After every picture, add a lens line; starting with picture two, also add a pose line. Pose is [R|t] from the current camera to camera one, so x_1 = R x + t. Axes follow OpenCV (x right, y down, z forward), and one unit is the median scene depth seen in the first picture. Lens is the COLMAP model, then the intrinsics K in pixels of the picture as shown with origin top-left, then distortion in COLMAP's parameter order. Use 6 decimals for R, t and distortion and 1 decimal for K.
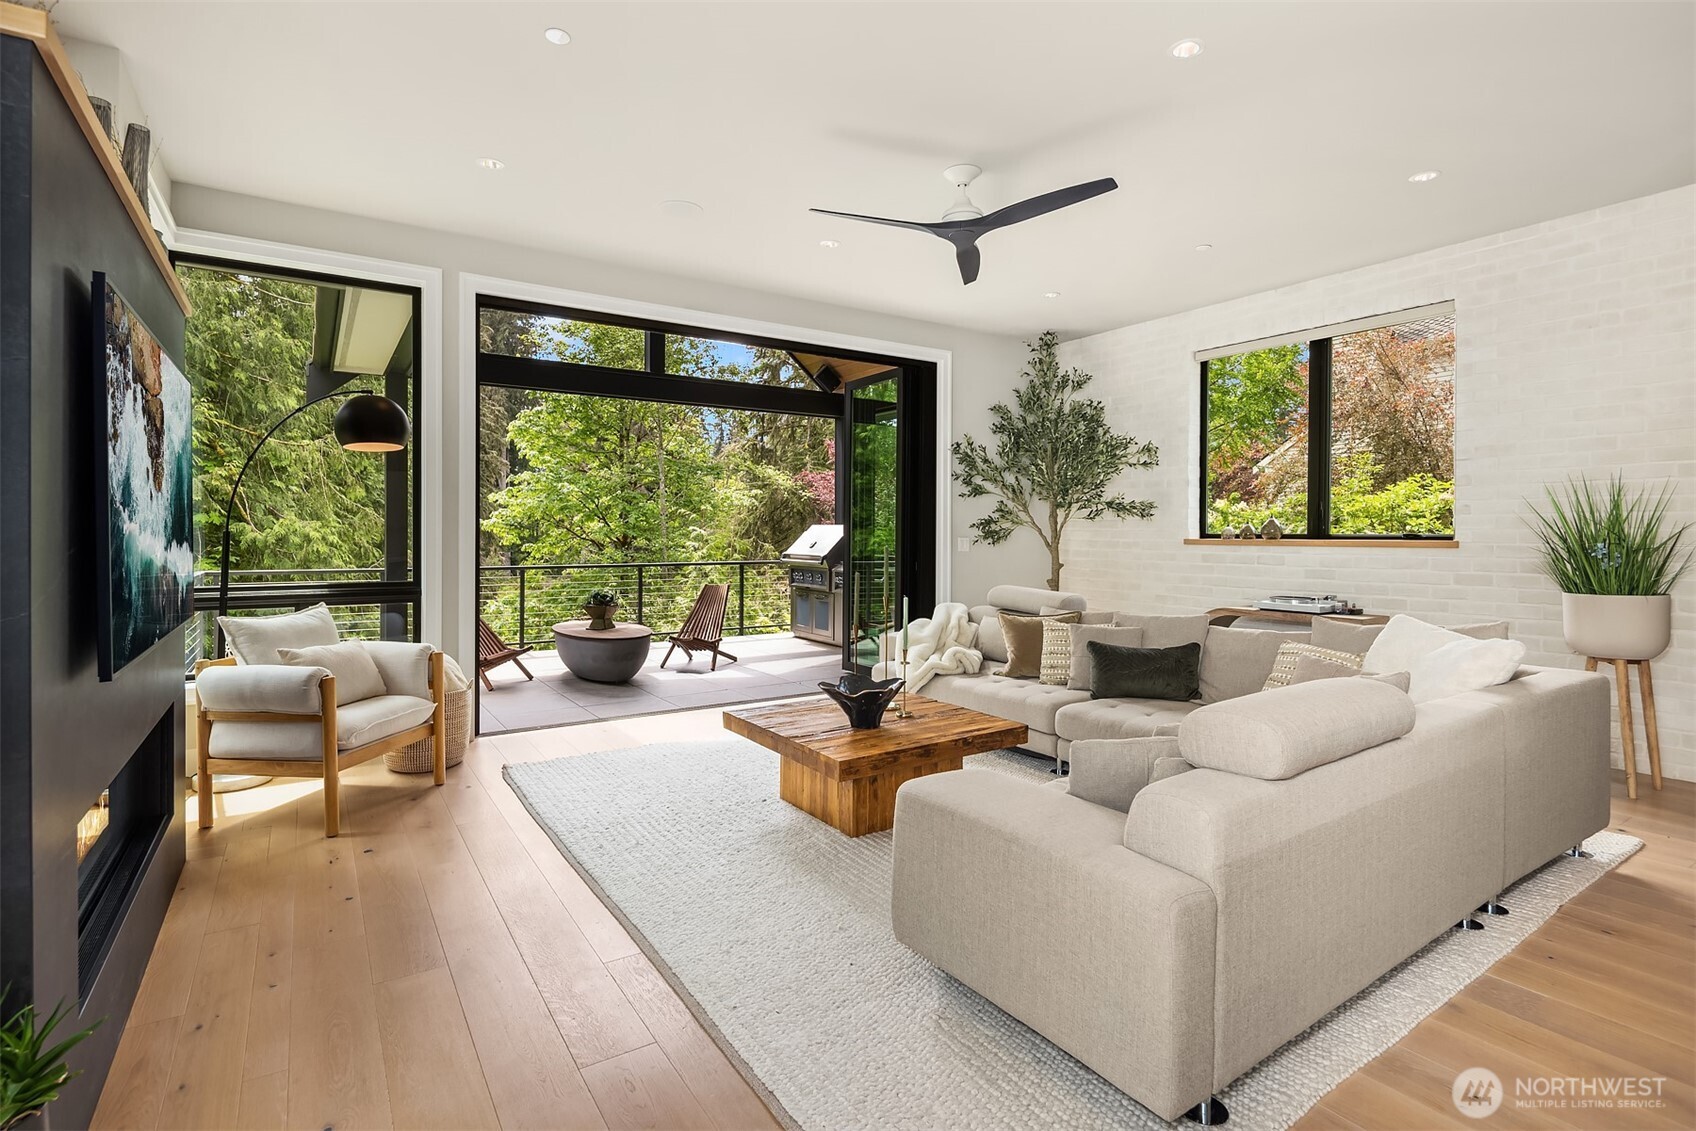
lens RADIAL K [[815.1, 0, 854.6], [0, 815.1, 535.9], [0, 0, 1]] dist [0.000699, 0.000804]
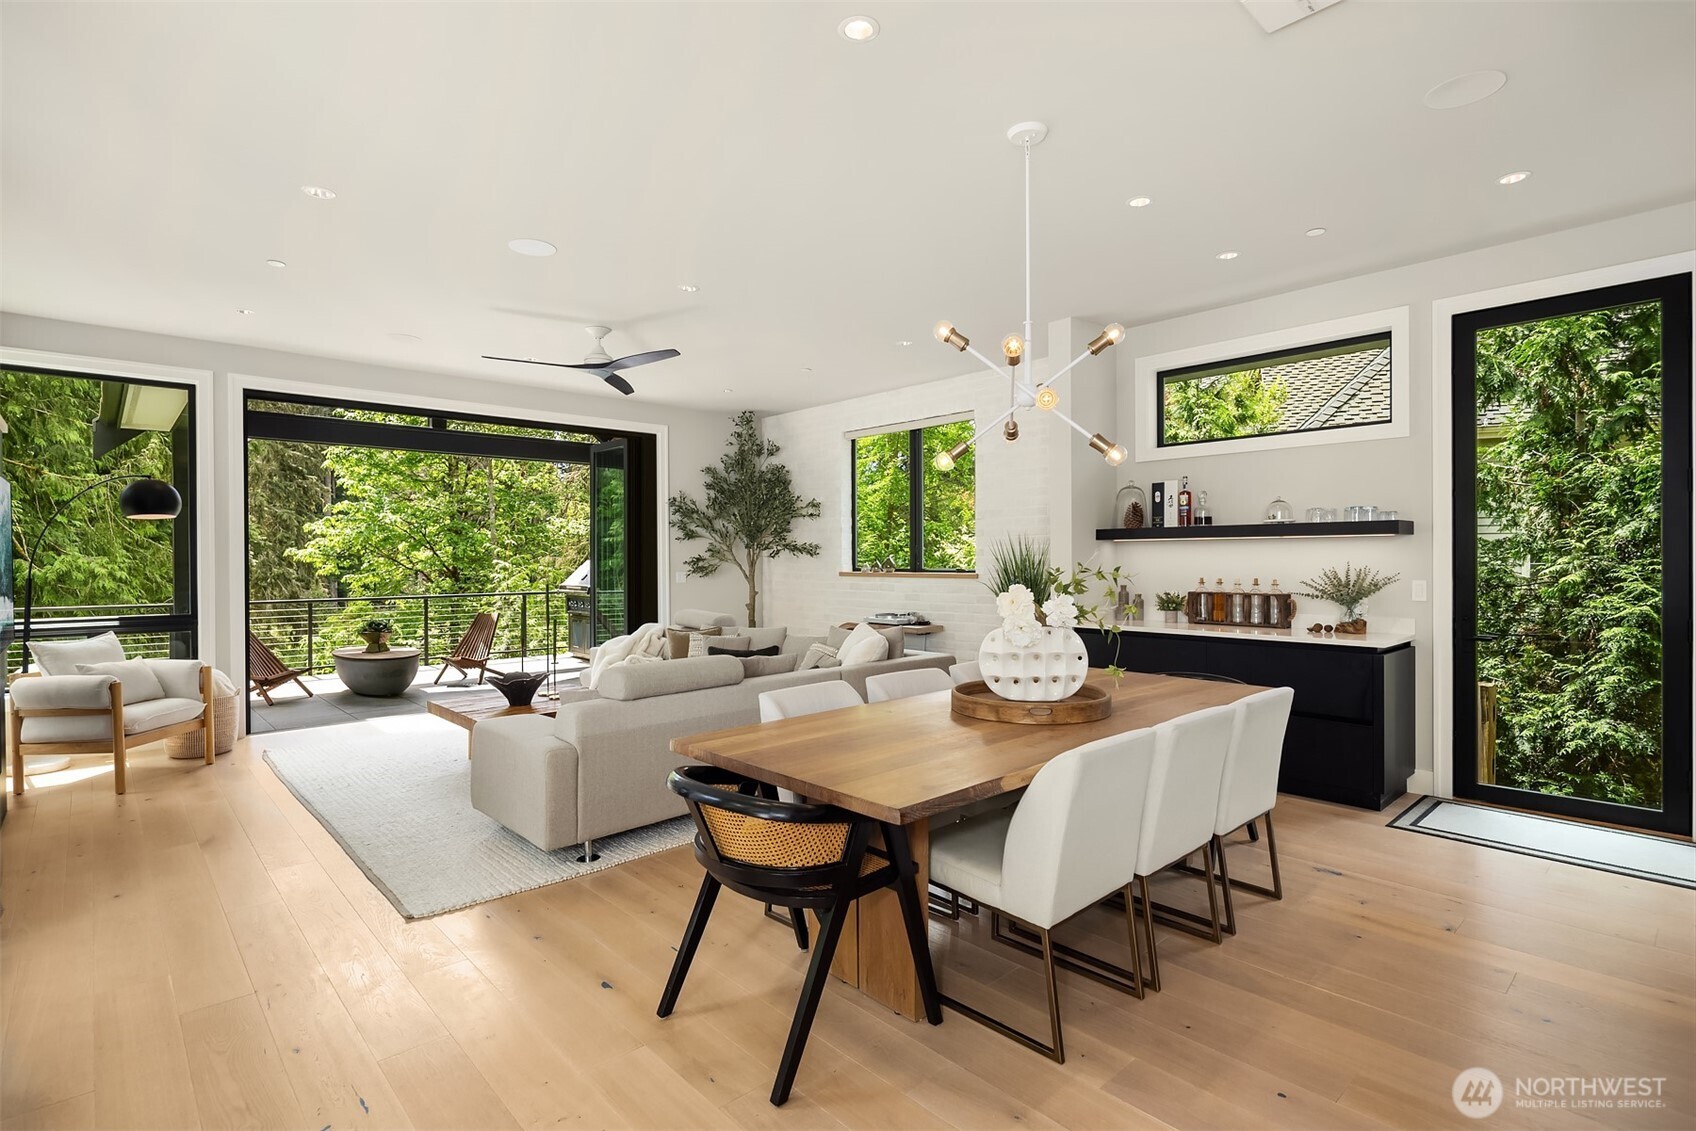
lens RADIAL K [[815.0, 0, 849.1], [0, 815.0, 561.3], [0, 0, 1]] dist [-0.000388, -0.001616]
pose [[0.987324, -0.008652, 0.158484, 0.191814], [0.008472, 0.999962, 0.001808, -0.014592], [-0.158494, -0.000443, 0.987360, -0.294461]]
